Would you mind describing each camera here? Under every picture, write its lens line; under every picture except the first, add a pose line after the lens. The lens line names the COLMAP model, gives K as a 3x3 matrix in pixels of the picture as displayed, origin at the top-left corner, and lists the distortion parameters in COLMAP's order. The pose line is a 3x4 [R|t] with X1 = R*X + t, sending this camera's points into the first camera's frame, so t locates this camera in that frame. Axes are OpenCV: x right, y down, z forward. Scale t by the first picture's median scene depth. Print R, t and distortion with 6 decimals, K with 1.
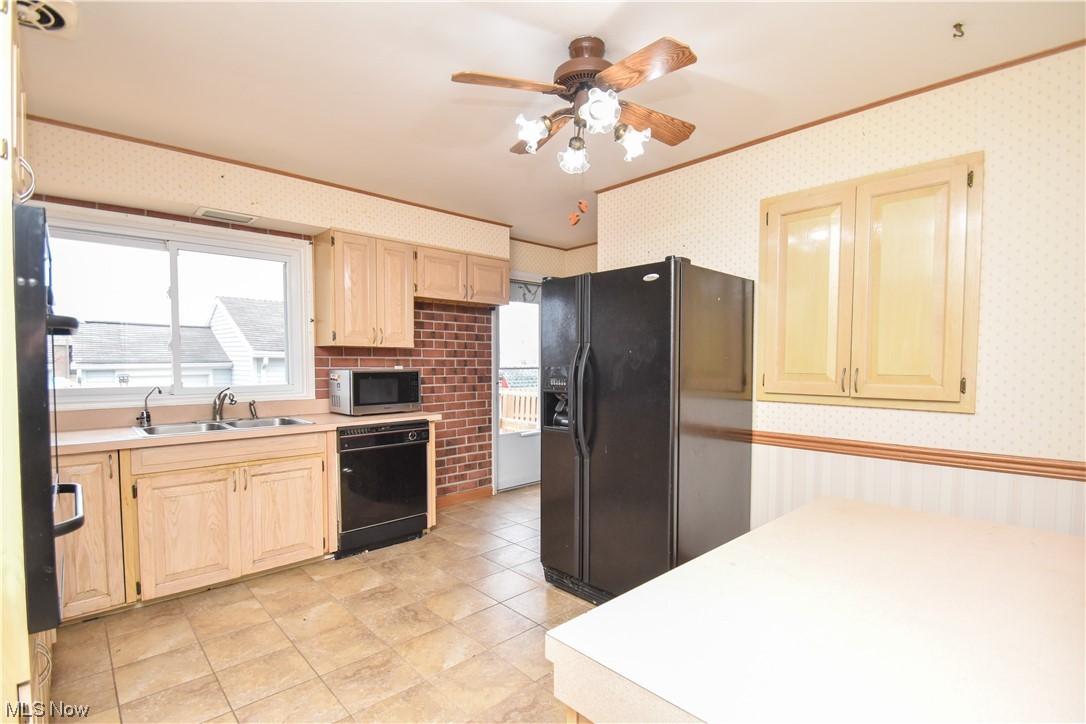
lens RADIAL K [[503.9, 0, 536.9], [0, 503.9, 385.5], [0, 0, 1]] dist [0.000735, -0.005159]
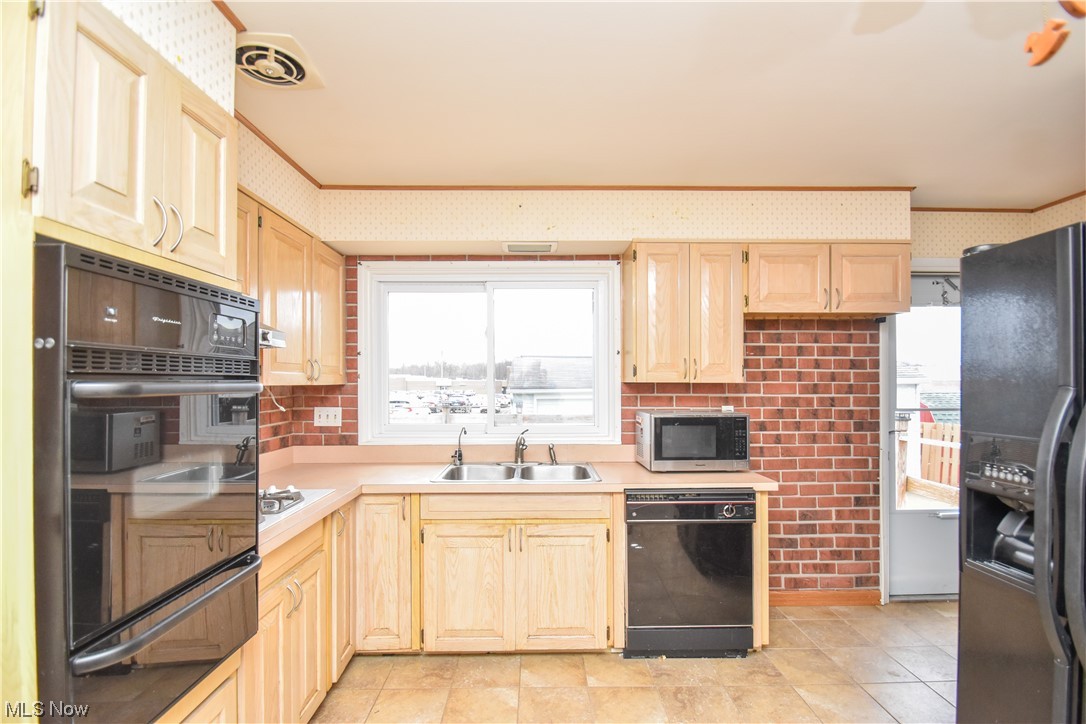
lens RADIAL K [[503.9, 0, 540.8], [0, 503.9, 381.7], [0, 0, 1]] dist [0.000735, -0.005159]
pose [[0.746696, -0.003923, -0.665153, 0.023041], [-0.029689, 0.998789, -0.039220, -0.042115], [0.664502, 0.049033, 0.745676, 0.279274]]
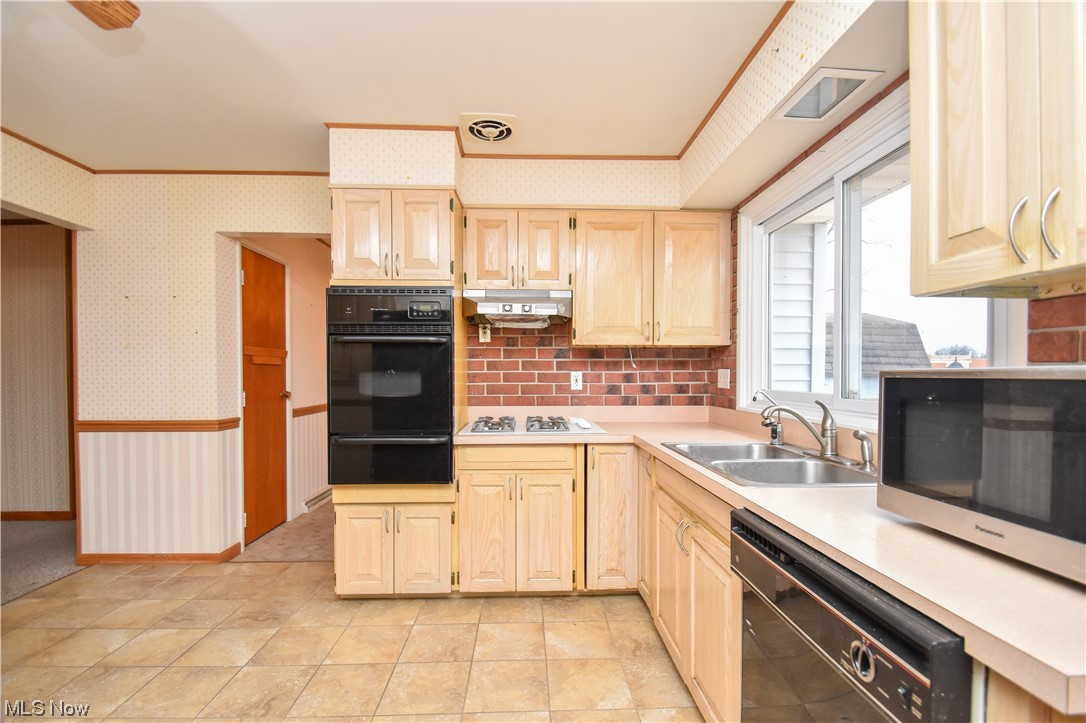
lens RADIAL K [[495.7, 0, 552.3], [0, 495.7, 381.1], [0, 0, 1]] dist [-0.007087, -0.004615]
pose [[-0.644530, 0.012993, -0.764469, 0.009114], [-0.043876, 0.997579, 0.053947, -0.034183], [0.763319, 0.068312, -0.642399, 0.981824]]
